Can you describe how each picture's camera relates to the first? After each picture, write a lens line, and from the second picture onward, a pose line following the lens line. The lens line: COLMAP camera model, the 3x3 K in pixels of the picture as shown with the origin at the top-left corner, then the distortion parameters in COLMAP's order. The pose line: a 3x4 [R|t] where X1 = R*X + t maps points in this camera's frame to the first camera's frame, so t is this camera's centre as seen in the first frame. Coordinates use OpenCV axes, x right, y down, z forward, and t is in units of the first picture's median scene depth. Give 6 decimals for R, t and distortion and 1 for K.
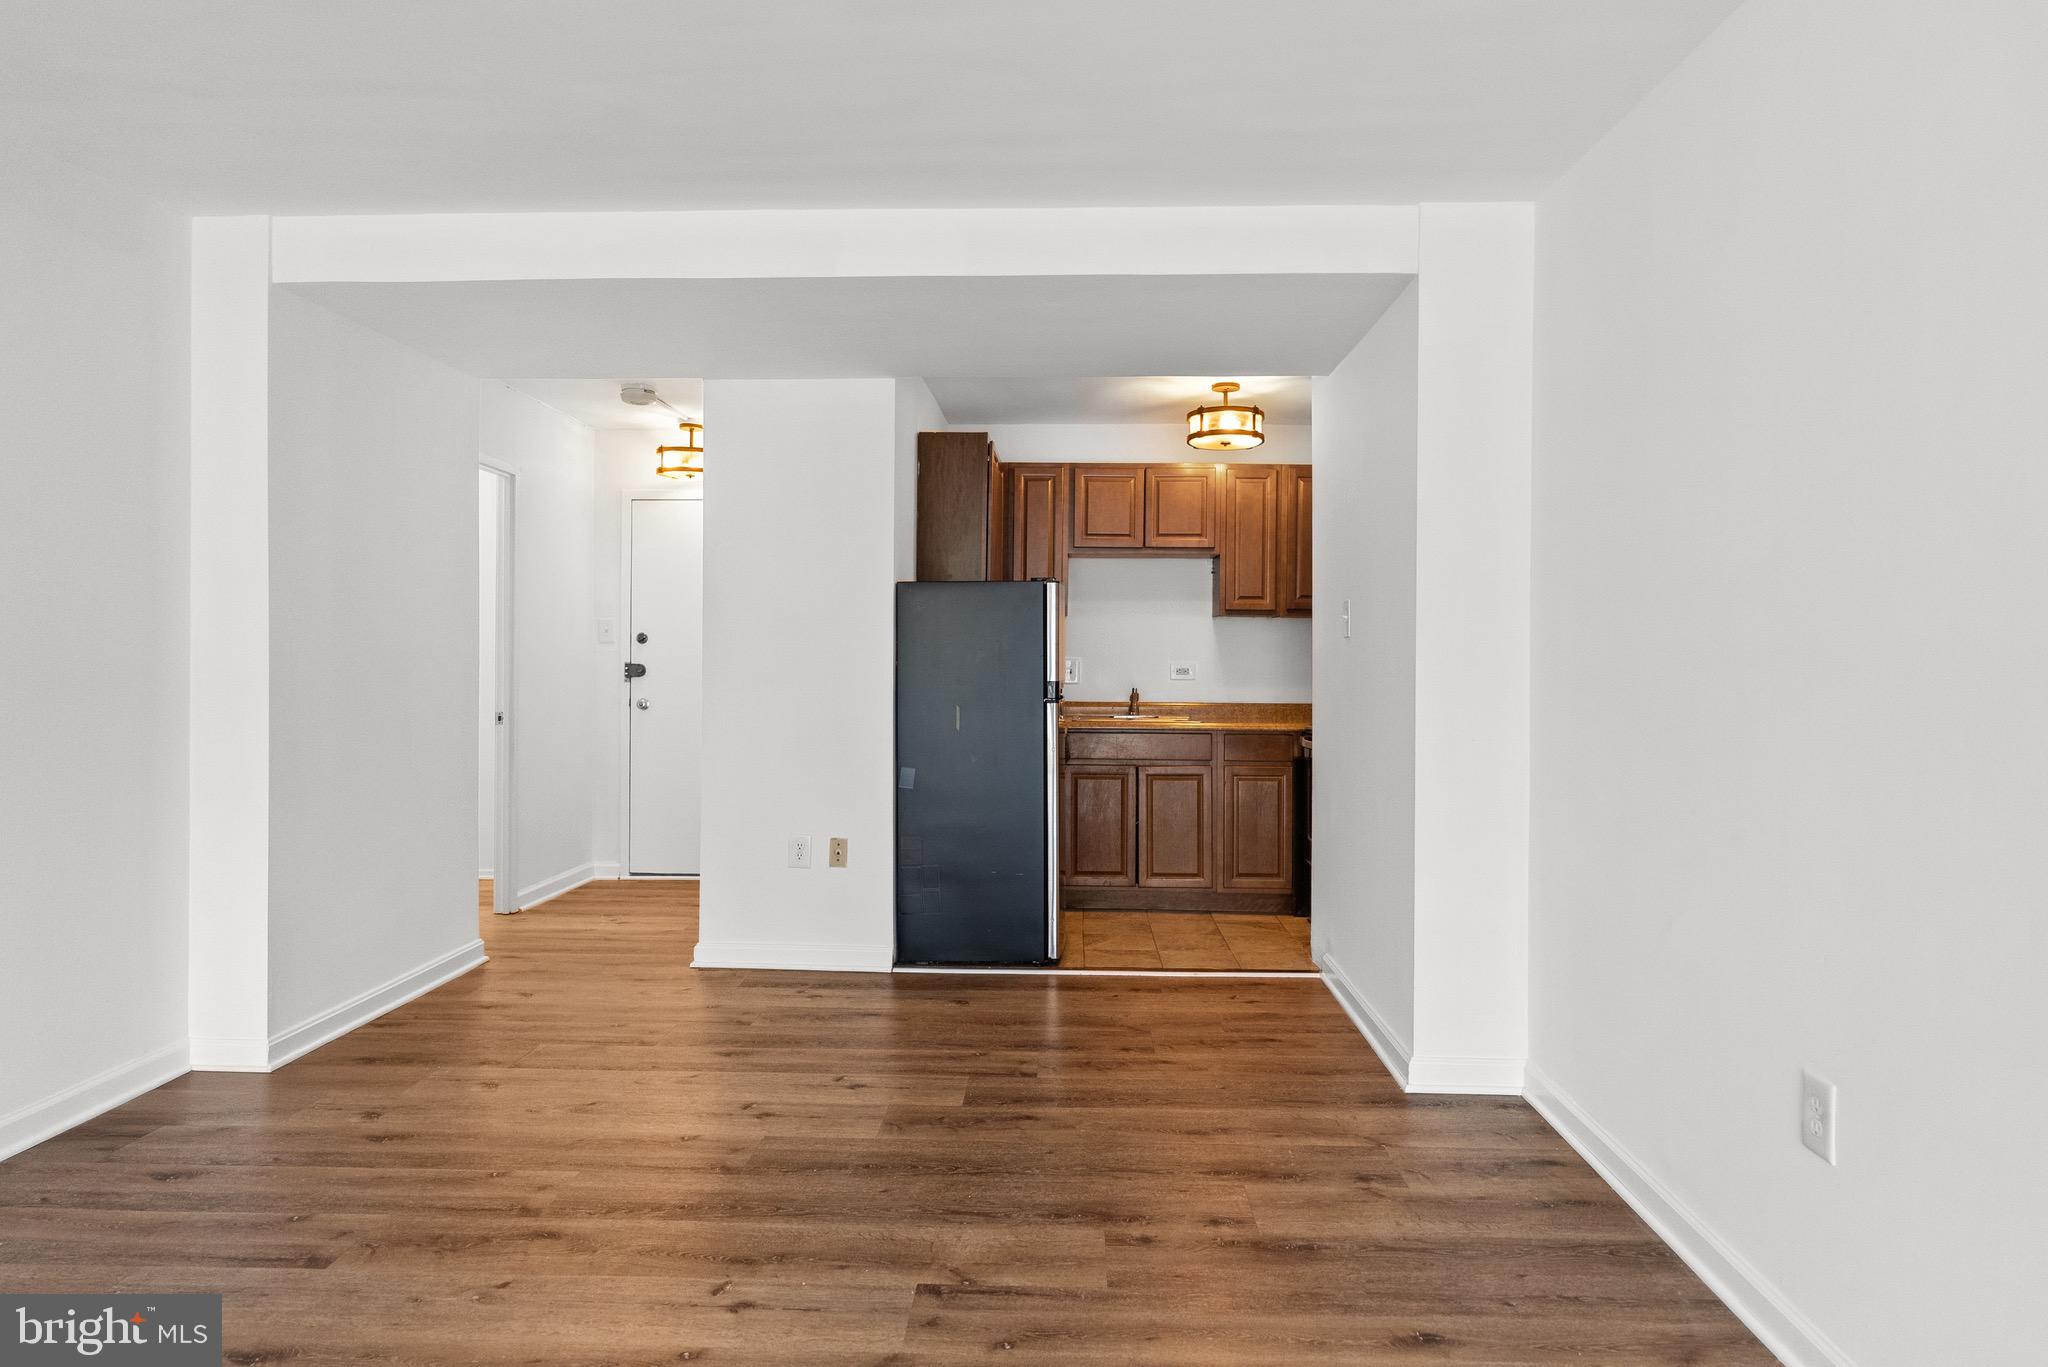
lens RADIAL K [[1233.6, 0, 1037.7], [0, 1233.6, 654.5], [0, 0, 1]] dist [0.004949, -0.005668]
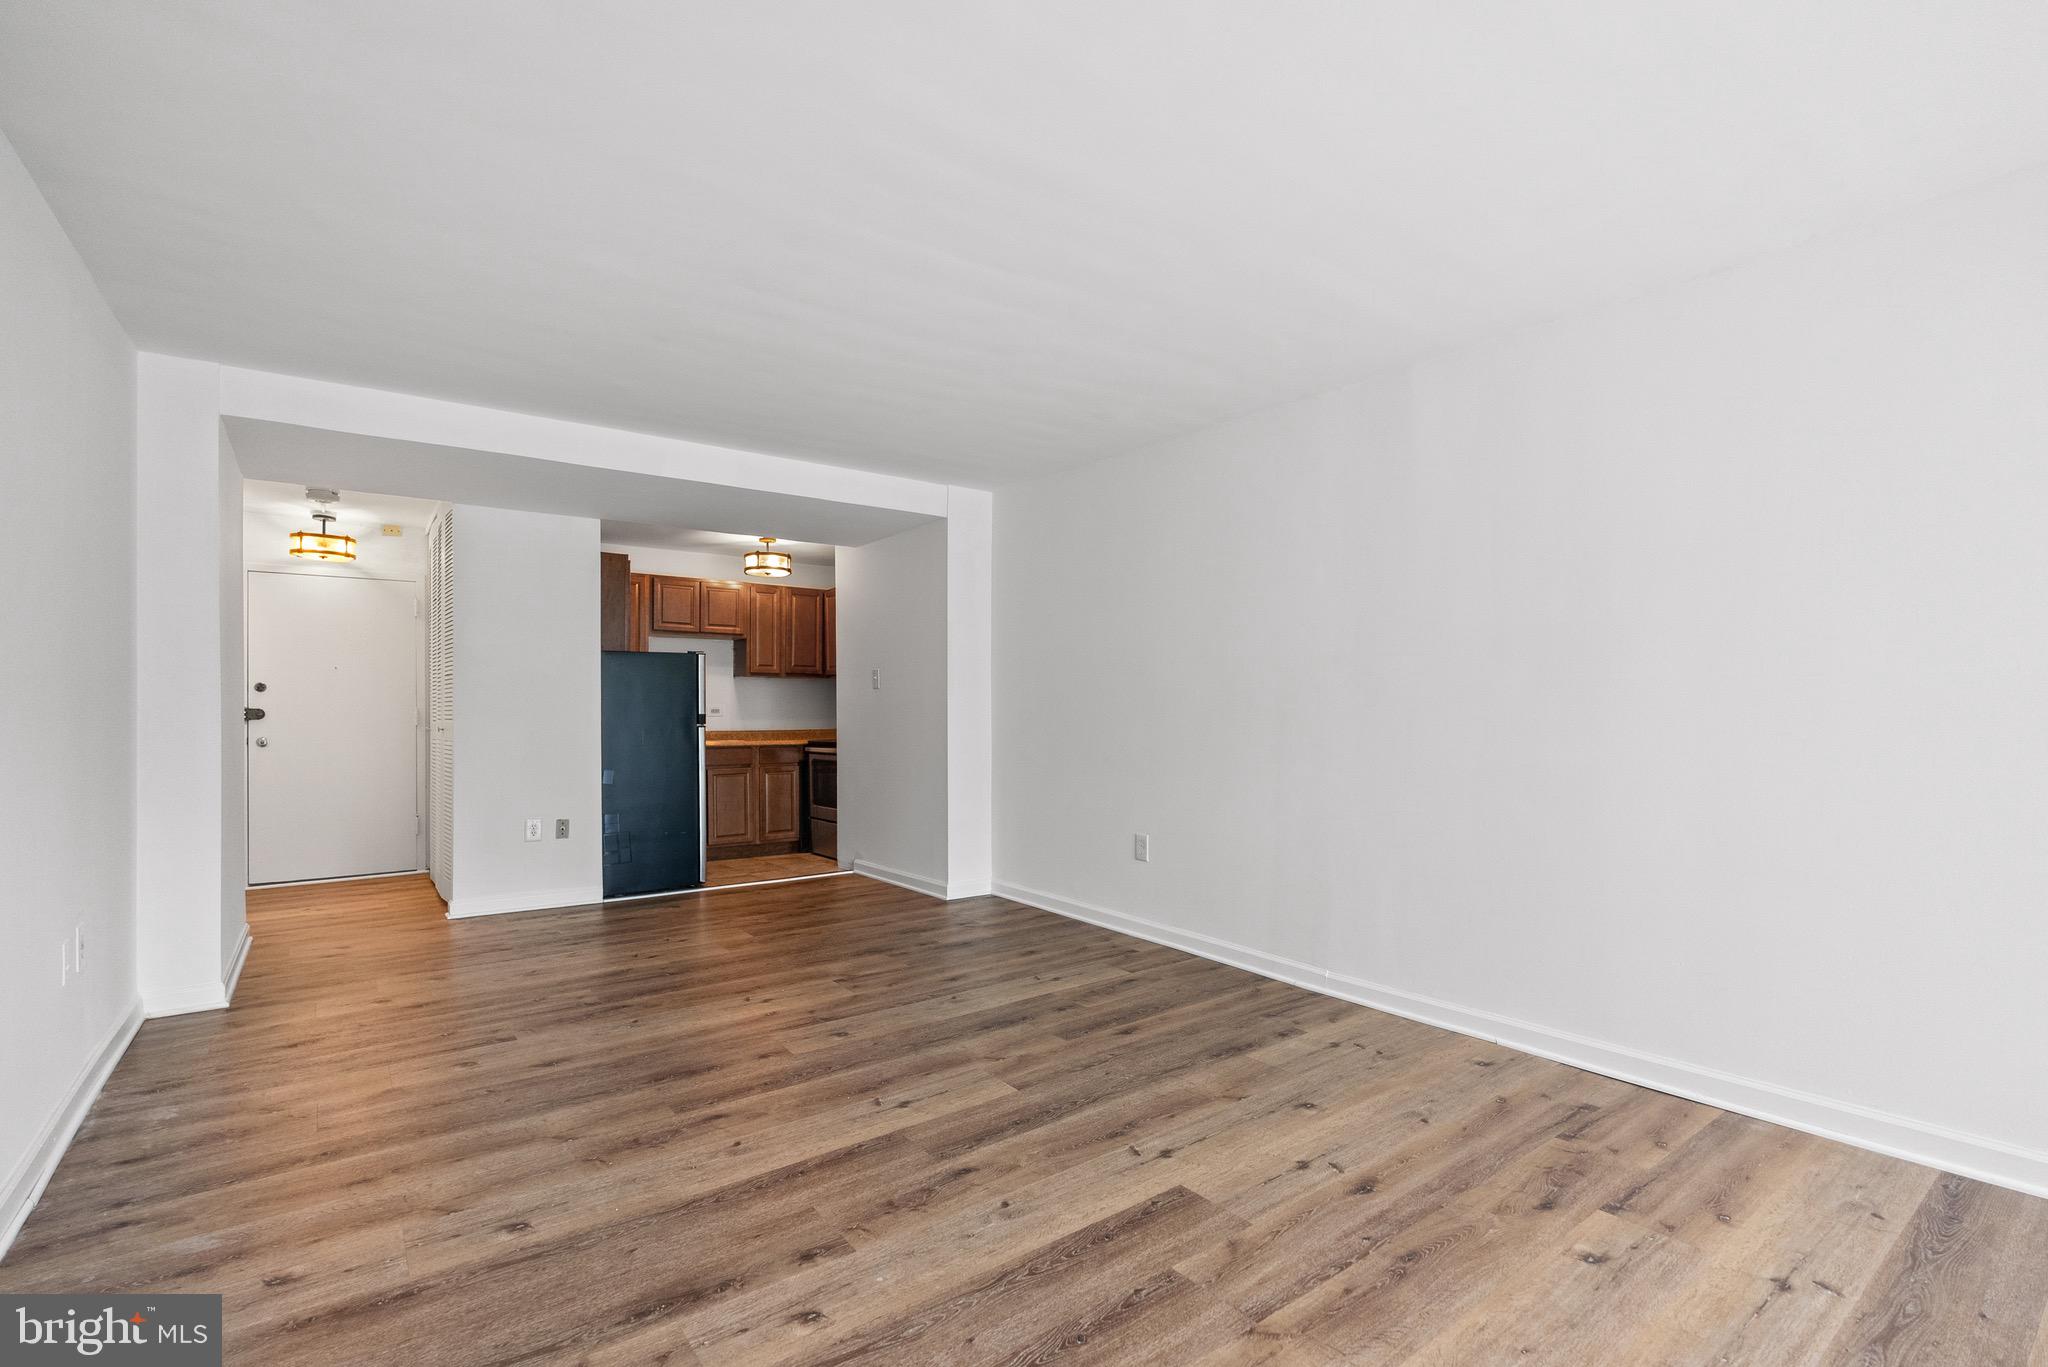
lens RADIAL K [[926.2, 0, 1054.7], [0, 926.2, 714.8], [0, 0, 1]] dist [-0.008247, 0.002578]
pose [[0.766023, -0.010383, 0.642730, -0.346107], [0.006138, 0.999942, 0.008838, 0.011780], [-0.642784, -0.002826, 0.766042, -0.206848]]
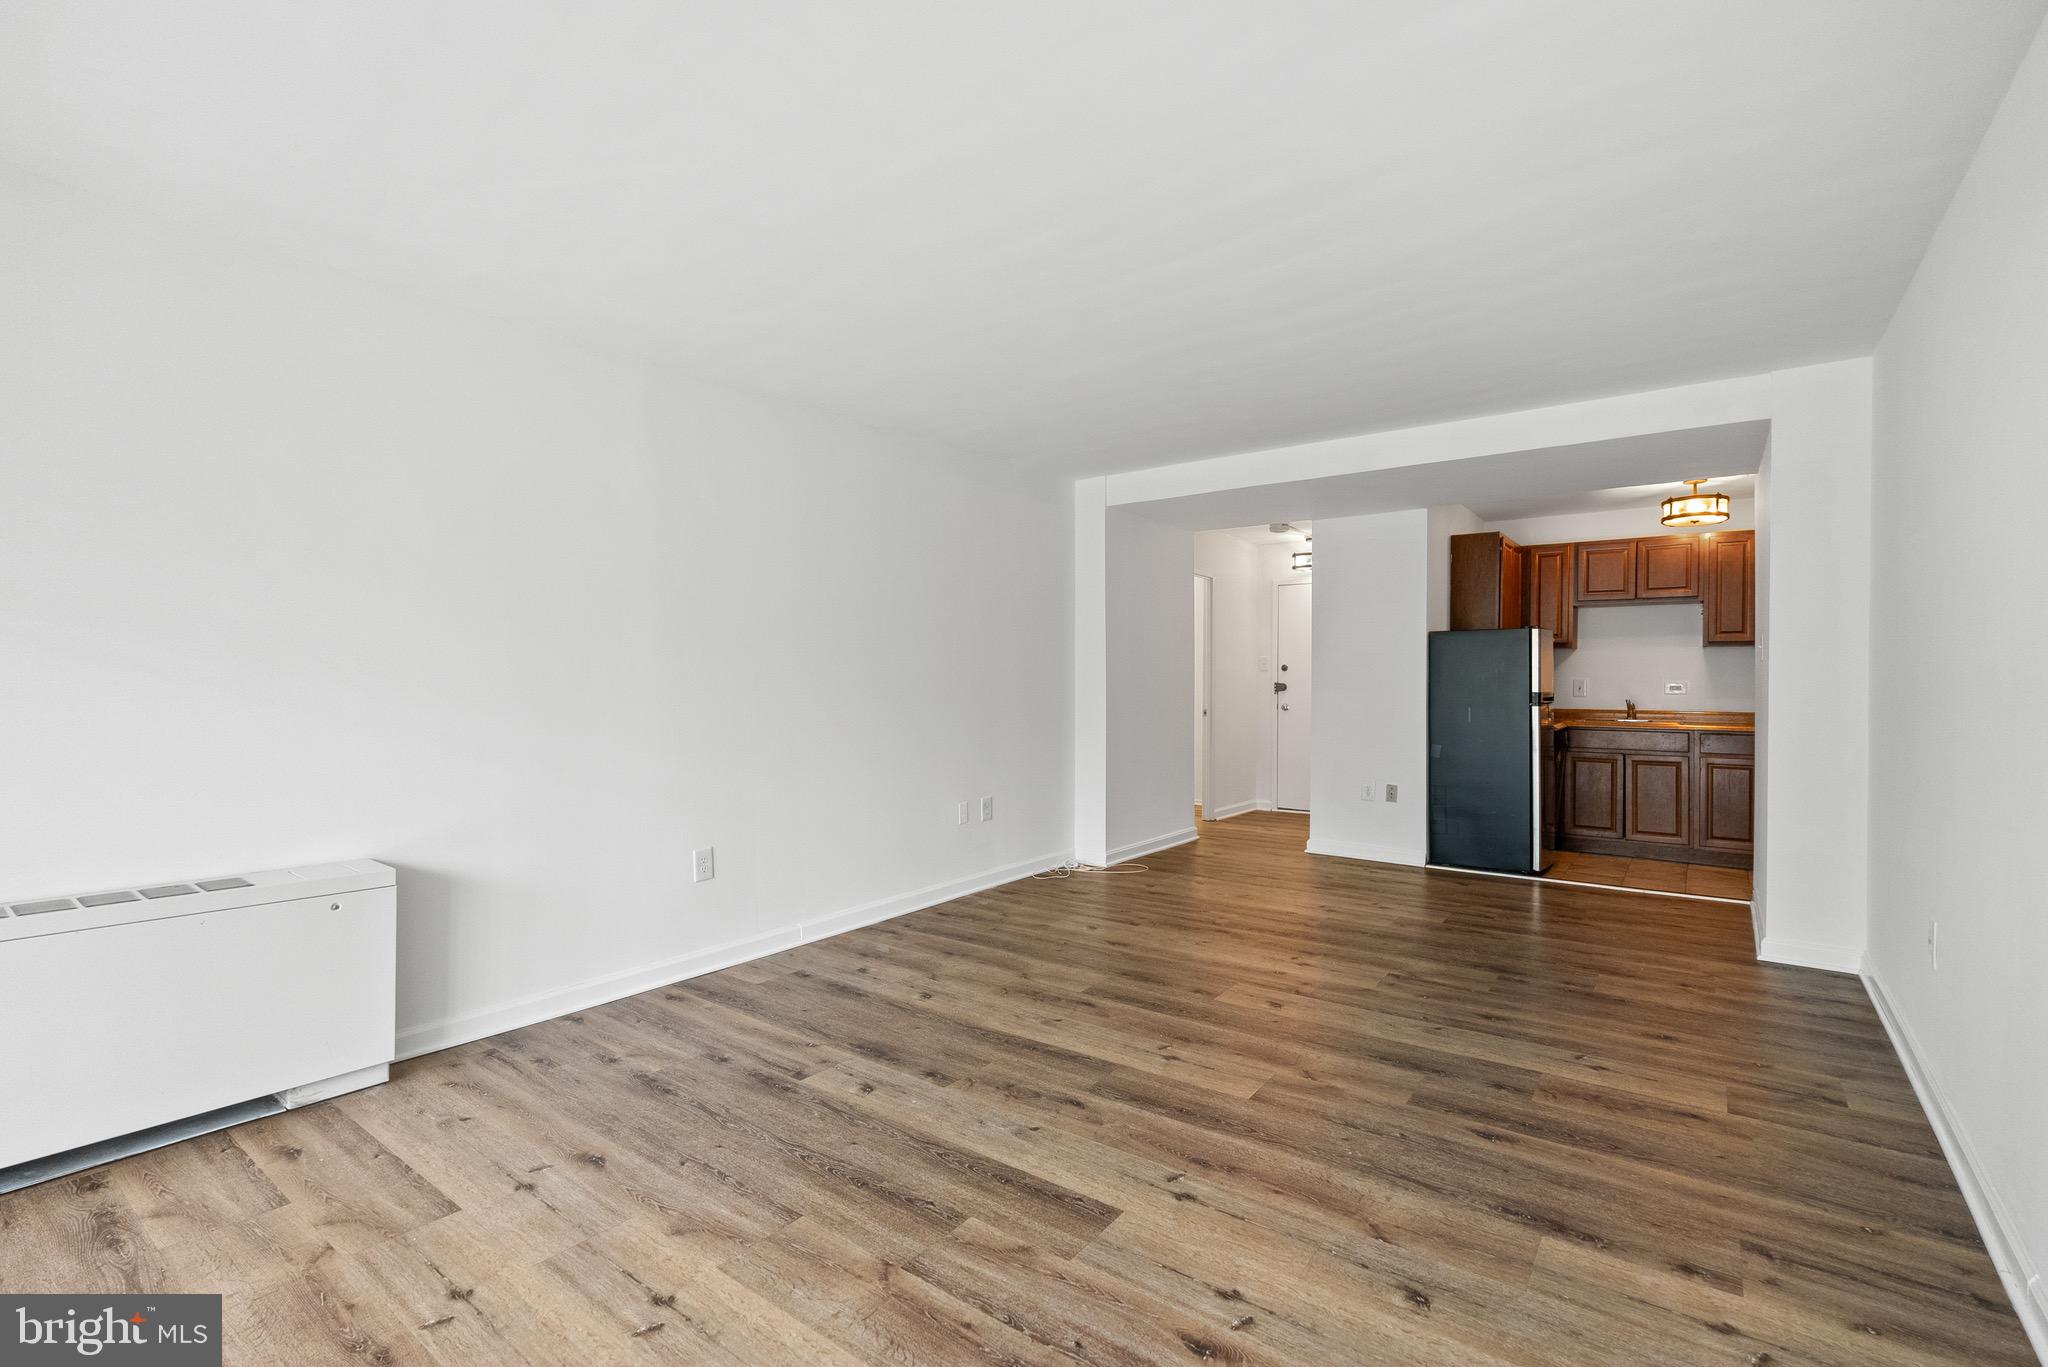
lens RADIAL K [[926.2, 0, 1028.2], [0, 926.2, 686.7], [0, 0, 1]] dist [-0.008247, 0.002578]
pose [[0.824117, 0.000492, -0.566420, 0.117780], [0.002678, 0.999985, 0.004764, 0.006106], [0.566414, -0.005443, 0.824103, -0.261987]]
